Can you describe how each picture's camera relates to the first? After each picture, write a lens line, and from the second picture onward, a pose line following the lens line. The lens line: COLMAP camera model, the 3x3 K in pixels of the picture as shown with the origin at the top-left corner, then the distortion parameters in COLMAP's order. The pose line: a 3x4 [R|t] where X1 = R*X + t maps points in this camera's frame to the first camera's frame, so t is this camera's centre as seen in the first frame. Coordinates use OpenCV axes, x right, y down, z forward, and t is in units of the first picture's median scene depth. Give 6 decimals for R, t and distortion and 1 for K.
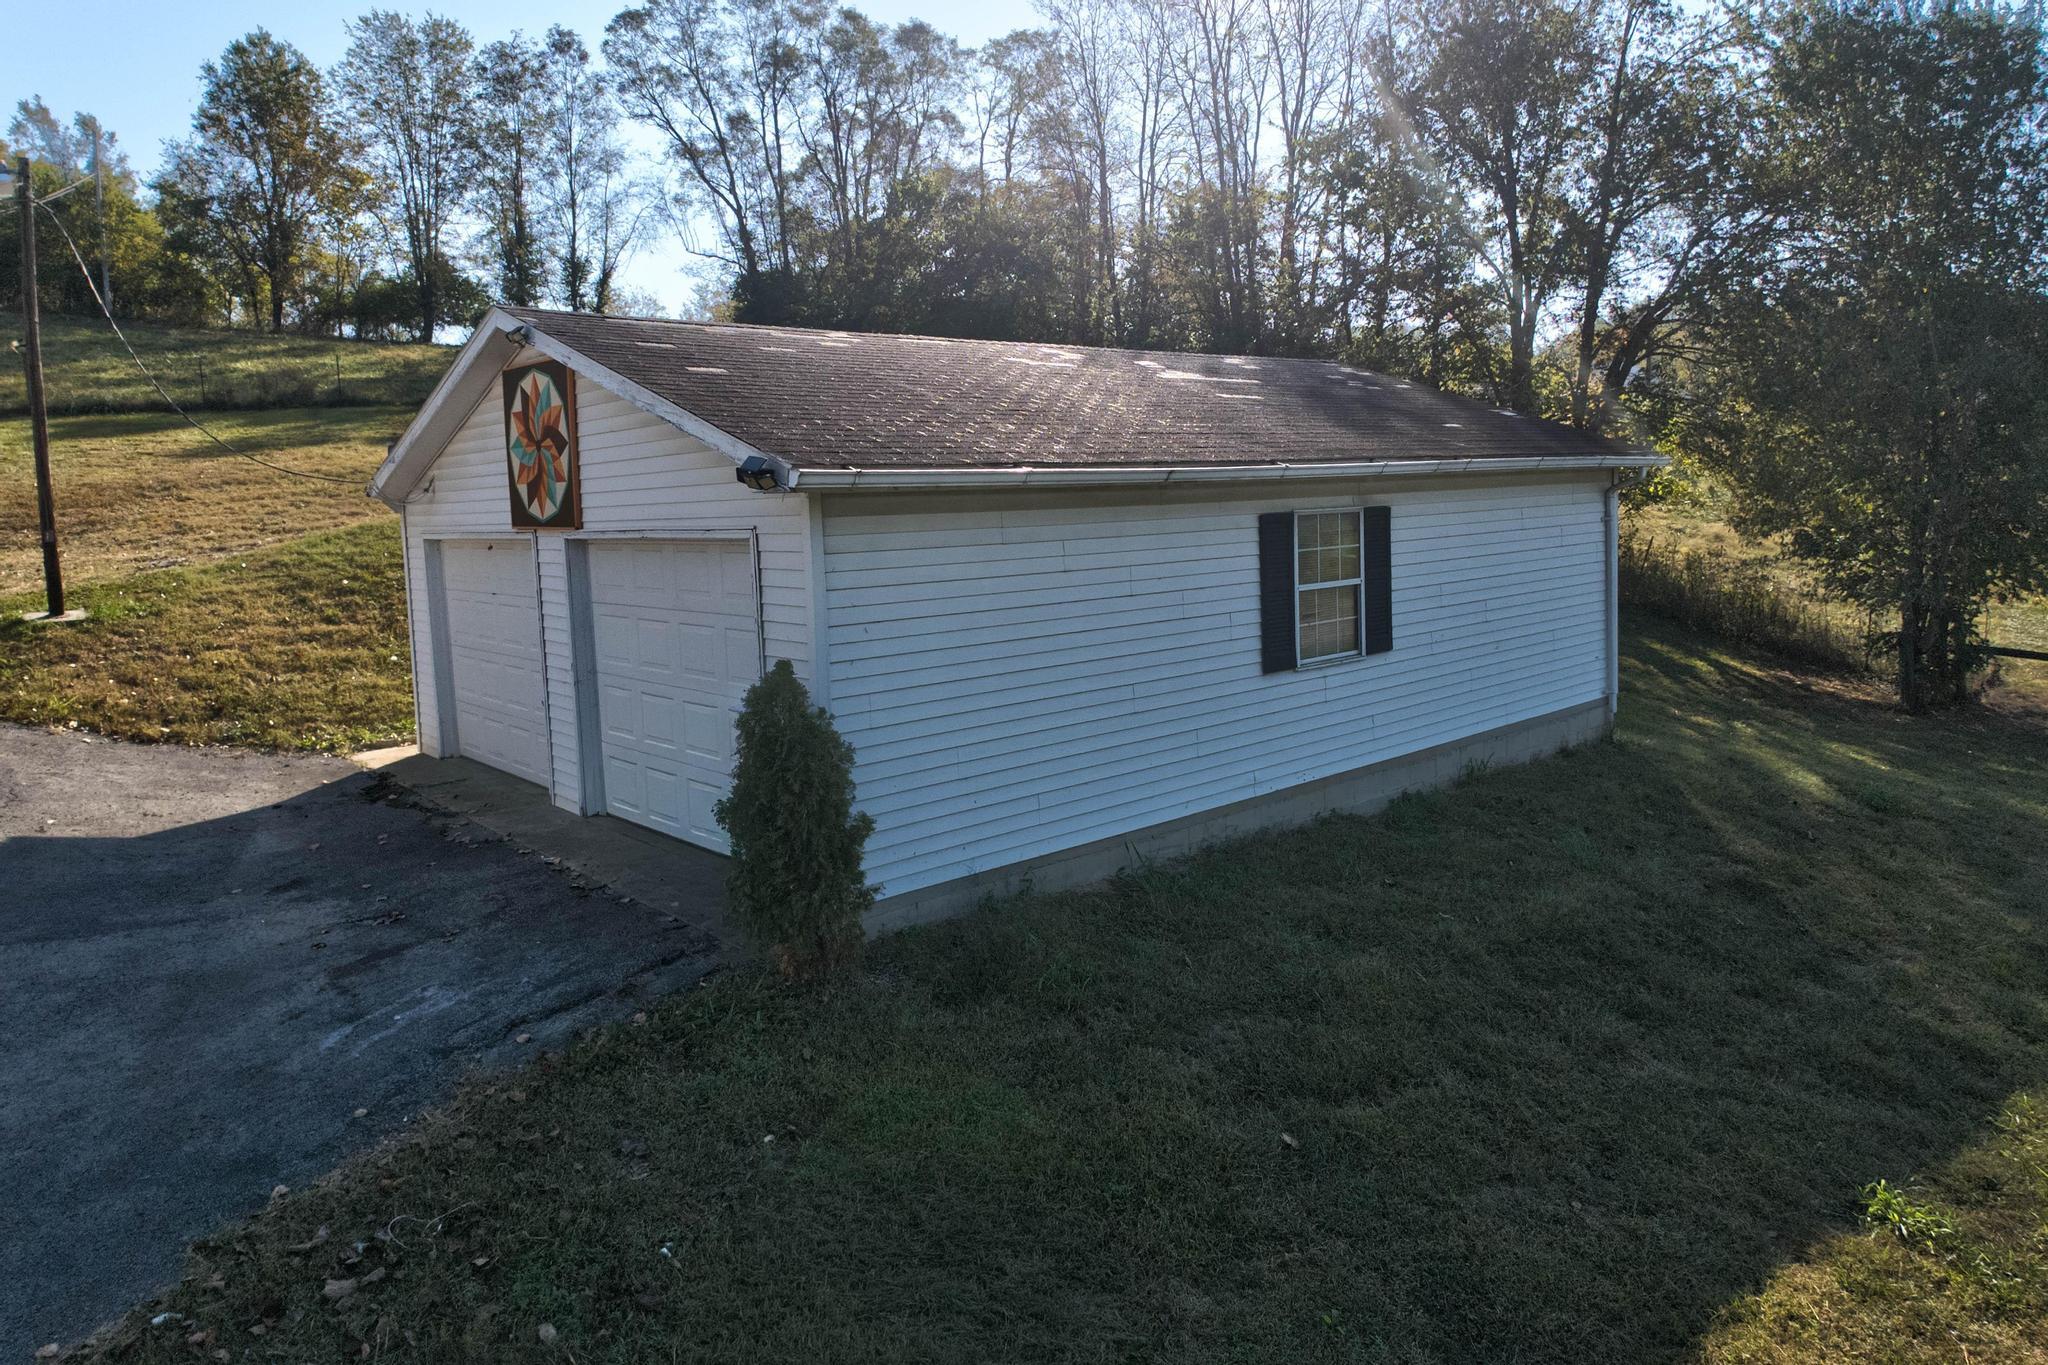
lens RADIAL K [[1252.8, 0, 1010.5], [0, 1252.8, 688.6], [0, 0, 1]] dist [0.010767, -0.050235]
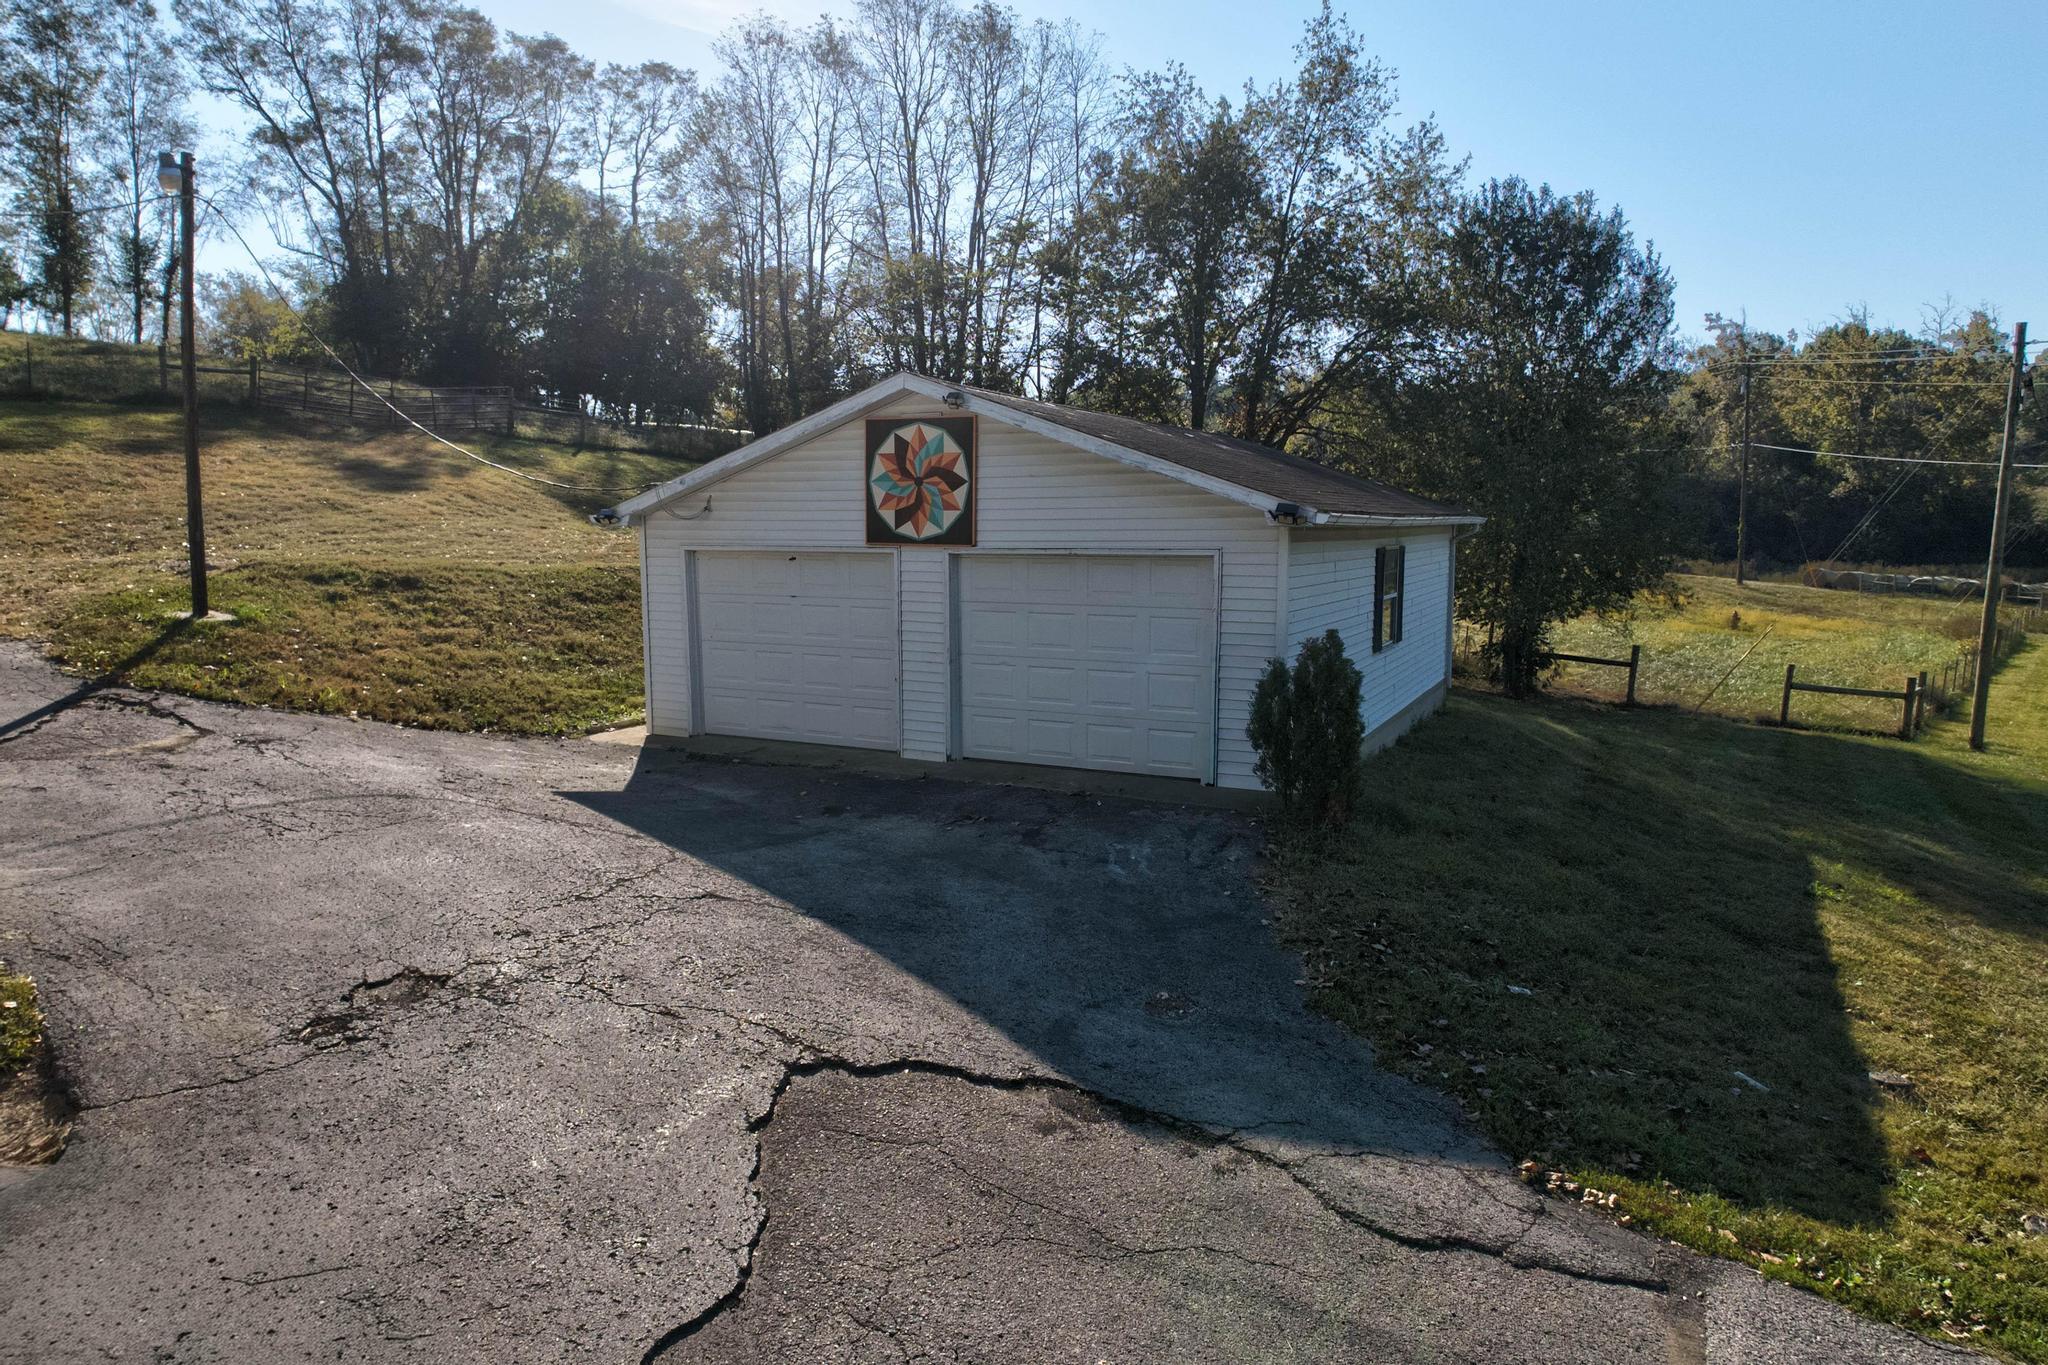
lens RADIAL K [[1185.3, 0, 1023.5], [0, 1185.3, 774.9], [0, 0, 1]] dist [-0.016505, -0.001338]
pose [[0.932292, -0.041515, 0.359317, -0.112504], [0.022790, 0.998160, 0.056194, 0.007118], [-0.360988, -0.044200, 0.931522, -0.032311]]
